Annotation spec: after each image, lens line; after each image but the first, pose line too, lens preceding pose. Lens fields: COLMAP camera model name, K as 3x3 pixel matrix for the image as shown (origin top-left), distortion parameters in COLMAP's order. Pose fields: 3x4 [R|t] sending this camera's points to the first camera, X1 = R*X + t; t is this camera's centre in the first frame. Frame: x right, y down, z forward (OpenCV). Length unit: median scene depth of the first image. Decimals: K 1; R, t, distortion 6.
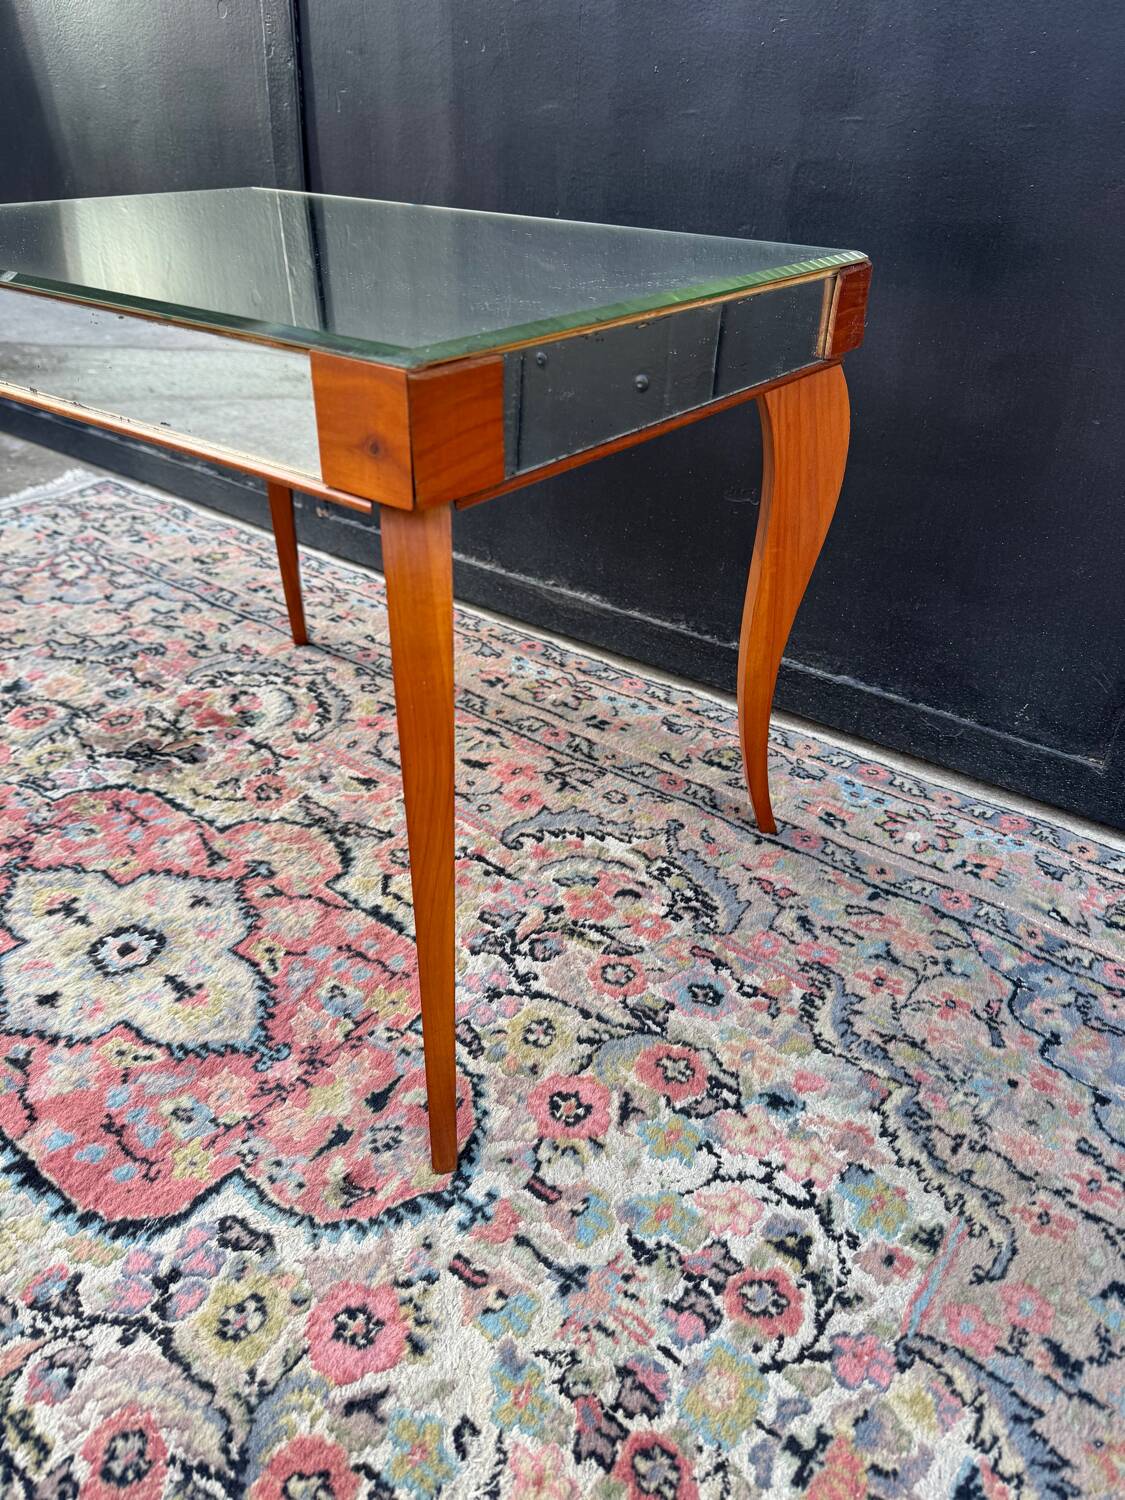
lens RADIAL K [[1065.4, 0, 562.5], [0, 1065.4, 750.0], [0, 0, 1]] dist [0.015822, -0.030267]
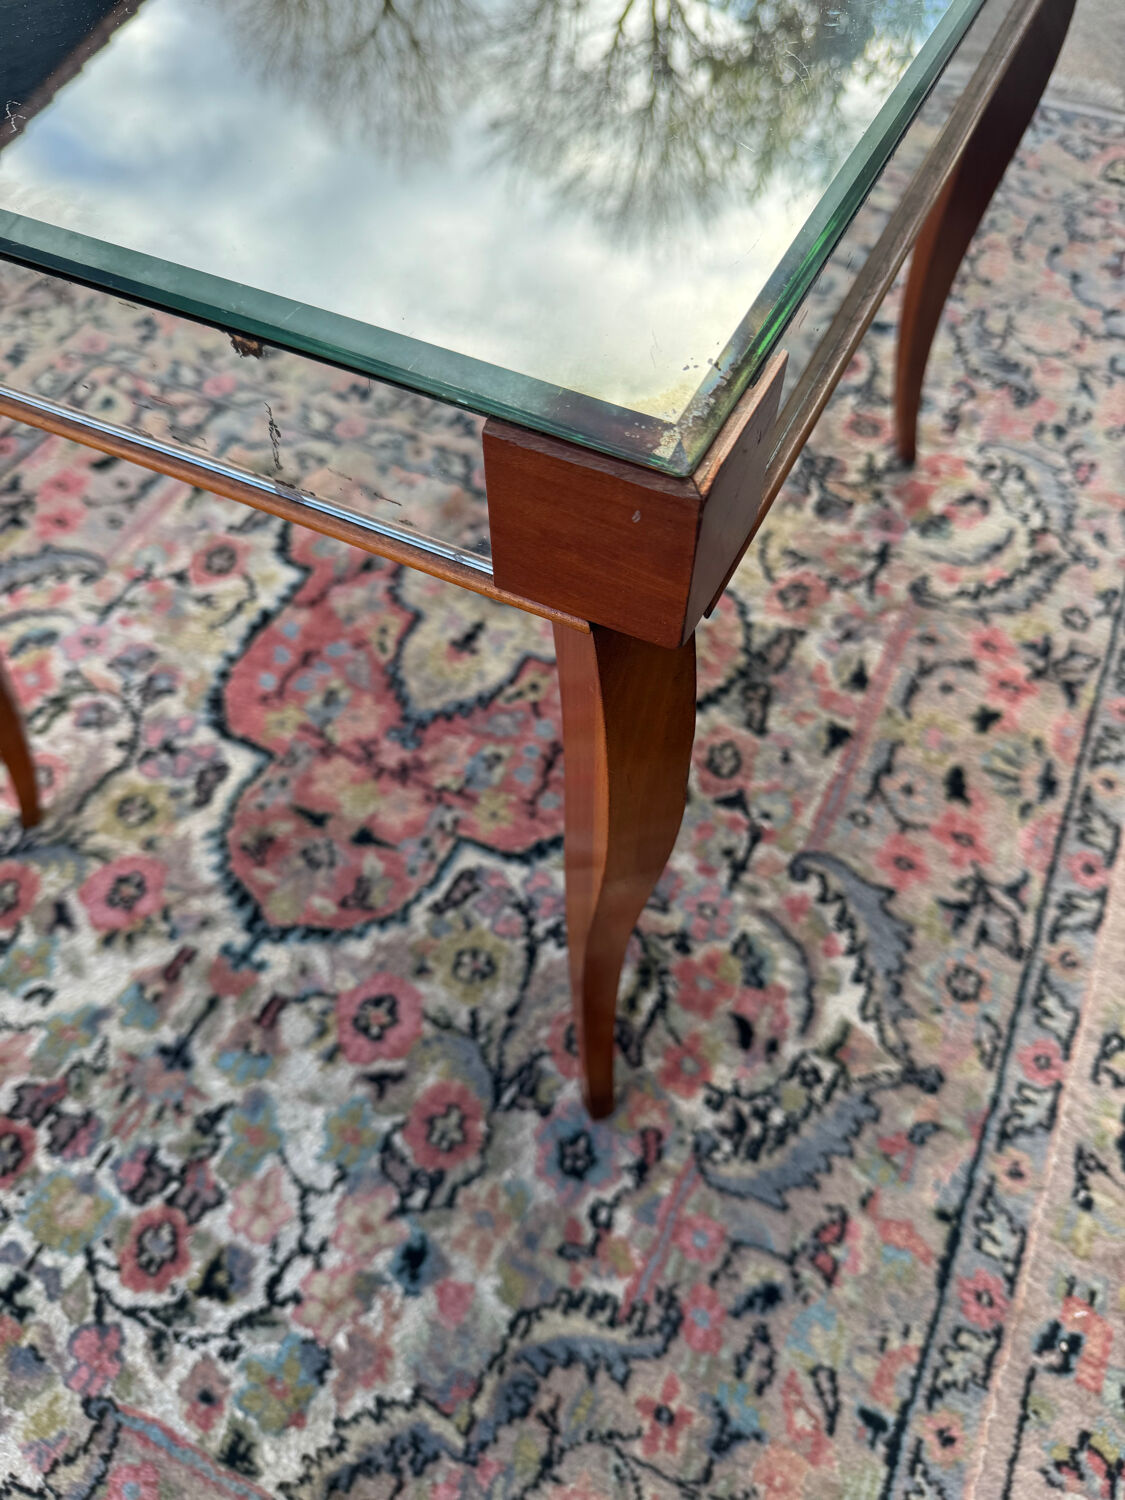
lens RADIAL K [[1095.7, 0, 557.5], [0, 1095.7, 749.3], [0, 0, 1]] dist [0.038845, -0.091172]
pose [[0.193213, 0.799159, -0.569223, 0.412029], [-0.526160, 0.574073, 0.627372, -0.501861], [0.828145, 0.178286, 0.531404, 0.611080]]
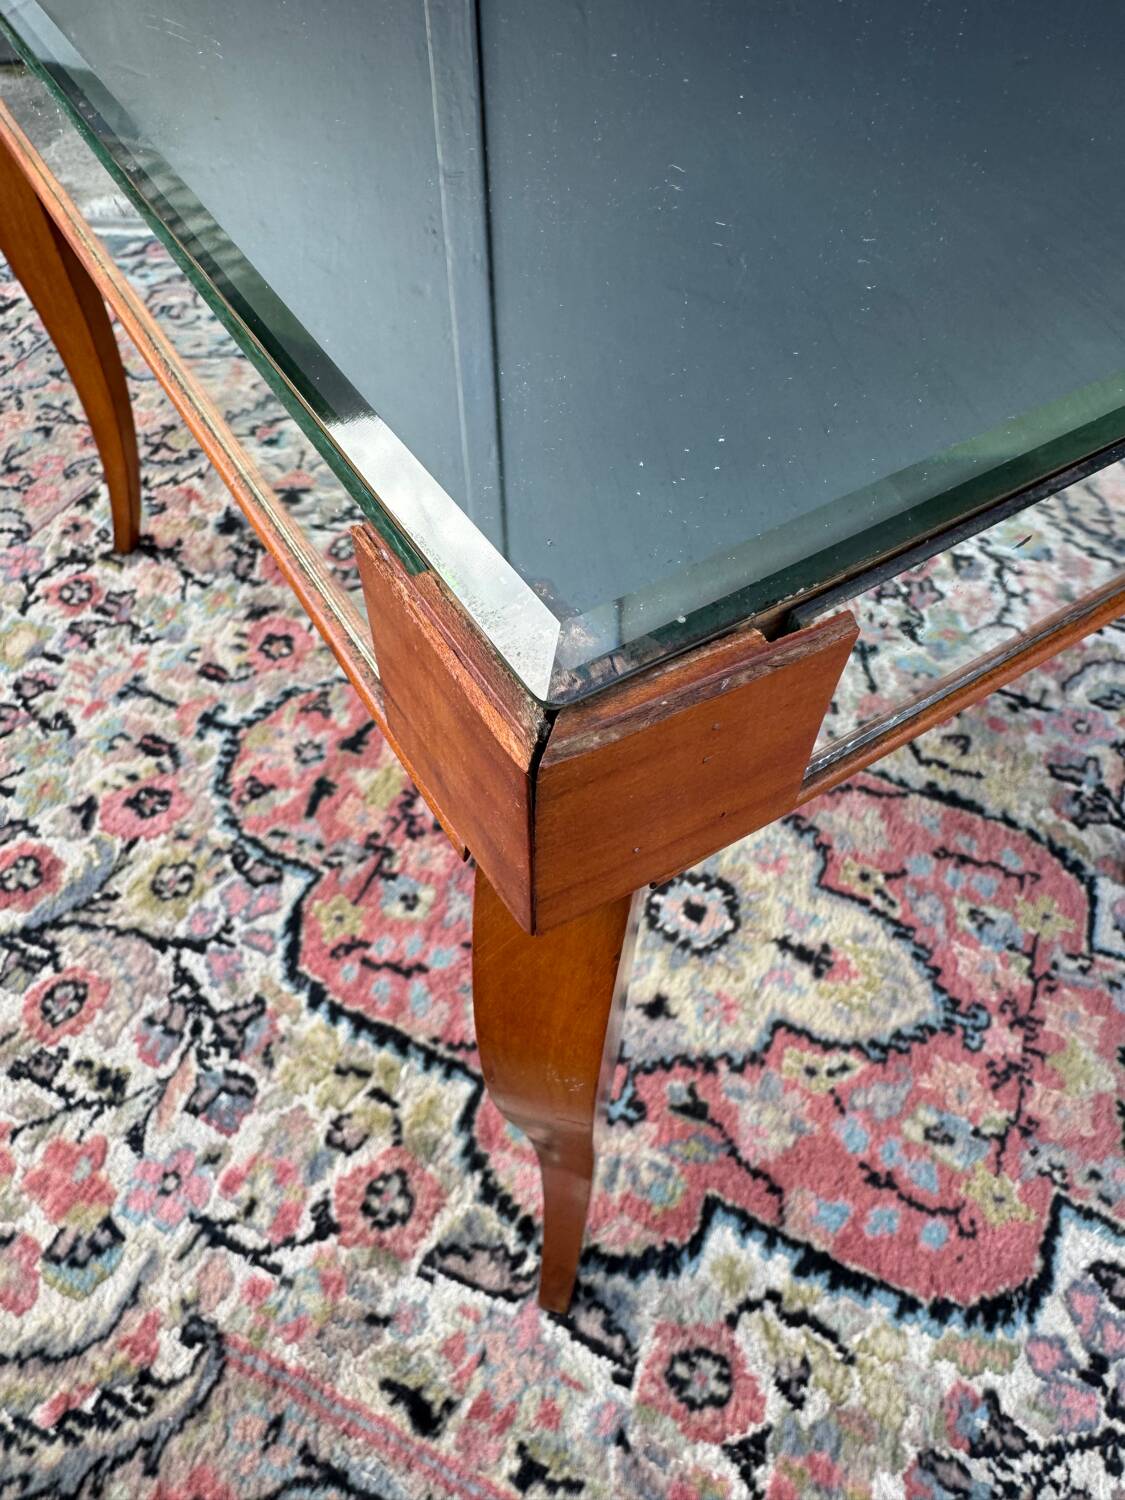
lens RADIAL K [[942.2, 0, 562.5], [0, 942.2, 750.0], [0, 0, 1]] dist [-0.001607, -0.002386]
pose [[0.974586, -0.186226, 0.124508, -0.691966], [0.122748, 0.908877, 0.398593, -0.256724], [-0.187391, -0.373180, 0.908637, 0.526568]]
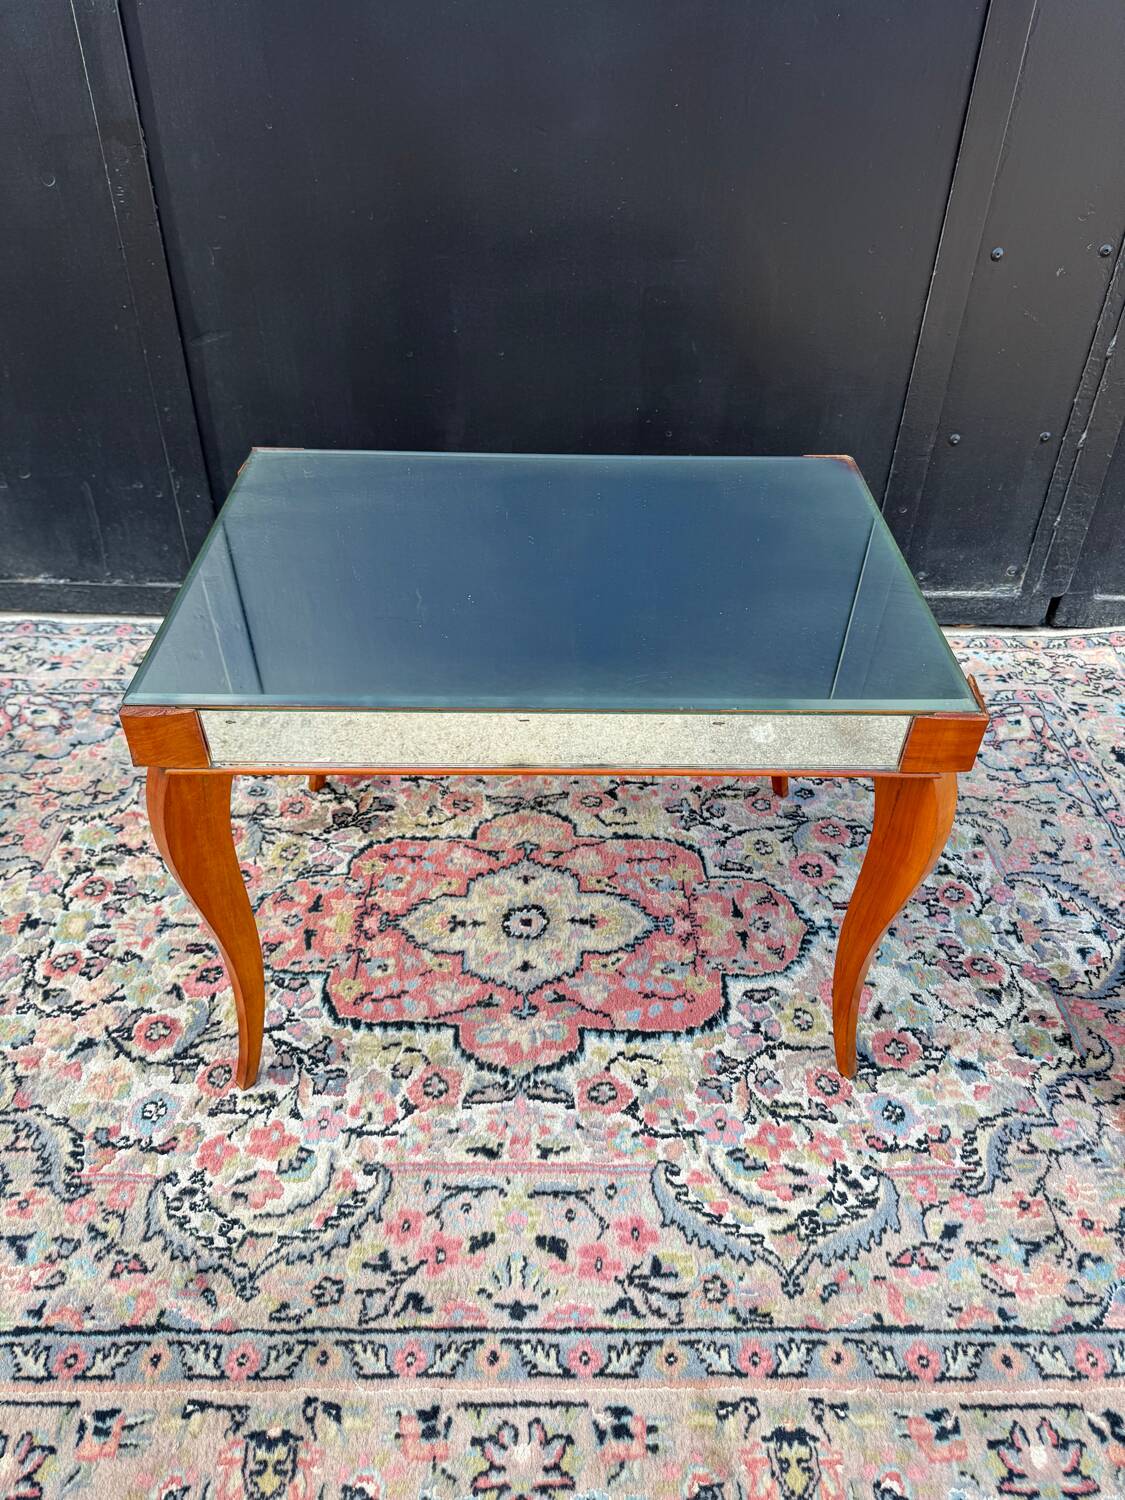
lens RADIAL K [[1043.7, 0, 564.7], [0, 1043.7, 759.7], [0, 0, 1]] dist [0.128560, -0.272124]
pose [[0.791892, -0.398660, 0.462577, -1.180624], [0.323224, 0.916325, 0.236378, -0.447860], [-0.518105, -0.037670, 0.854487, -0.375791]]
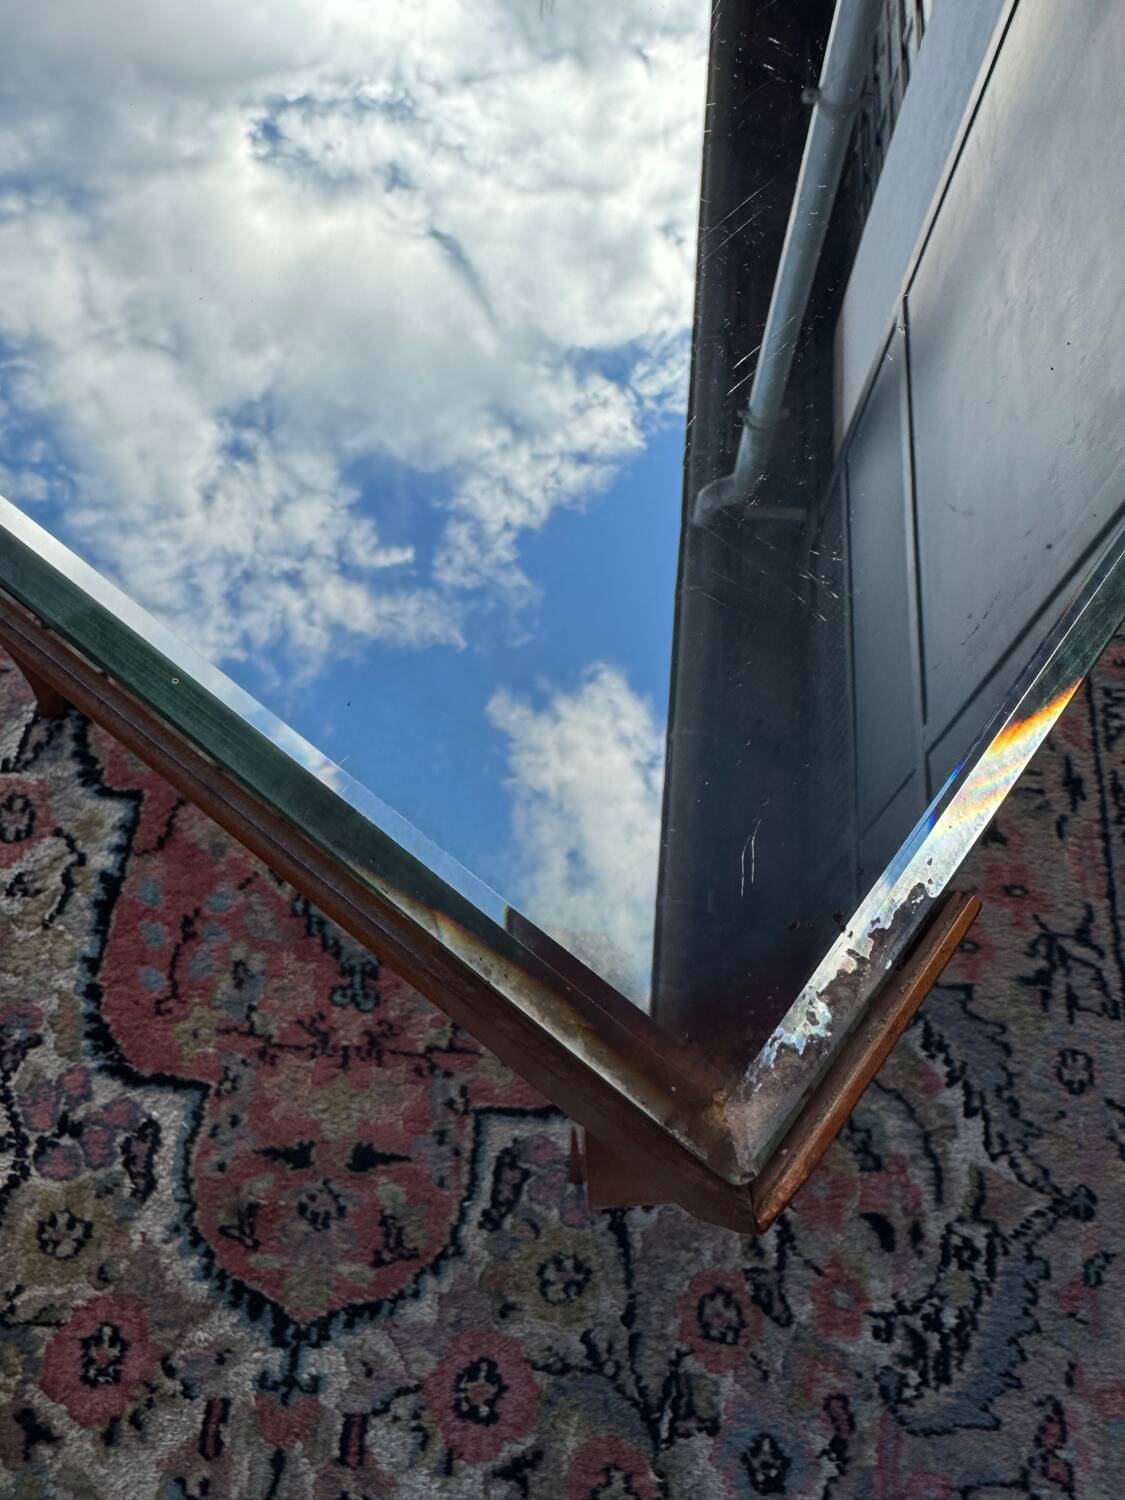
lens RADIAL K [[1012.2, 0, 562.5], [0, 1012.2, 750.0], [0, 0, 1]] dist [0.001503, -0.006841]
pose [[0.534207, 0.785097, -0.313443, -0.100471], [-0.461552, 0.581519, 0.669929, -0.460971], [0.708232, -0.213210, 0.673015, 0.688099]]
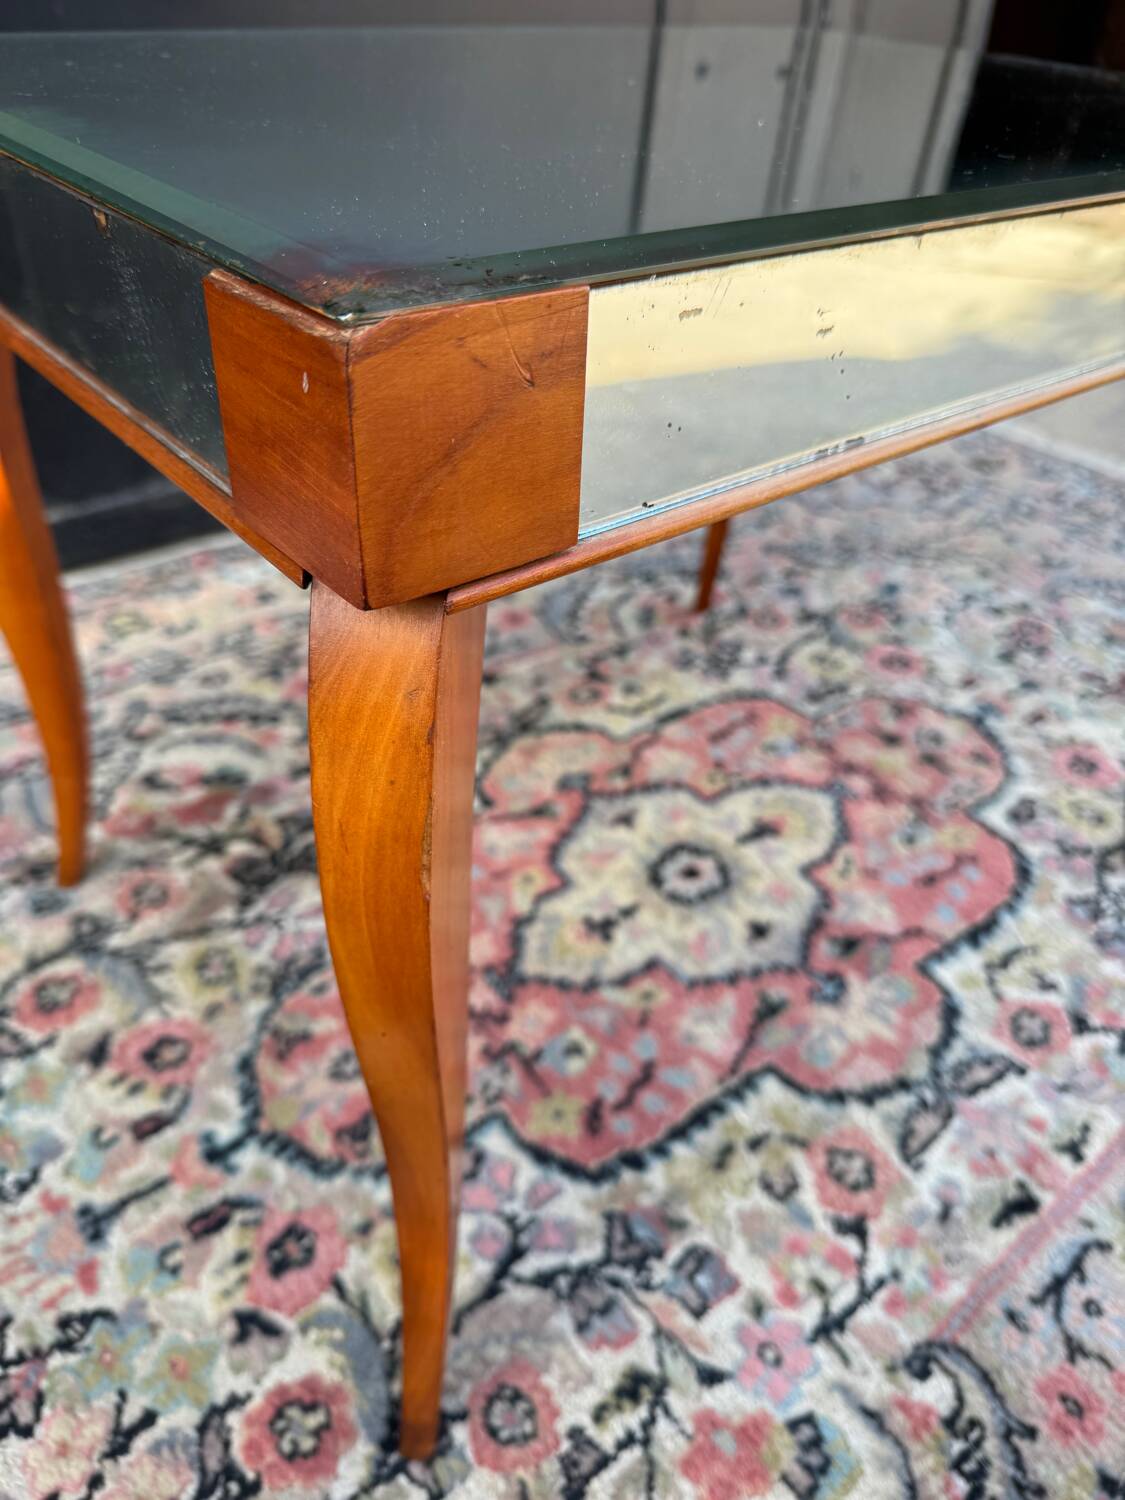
lens RADIAL K [[1099.6, 0, 555.3], [0, 1099.6, 750.5], [0, 0, 1]] dist [-0.027577, 0.000901]
pose [[0.244203, -0.598029, 0.763365, -1.323977], [0.473781, 0.760428, 0.444164, -0.444087], [-0.846106, 0.253202, 0.469034, 0.771095]]
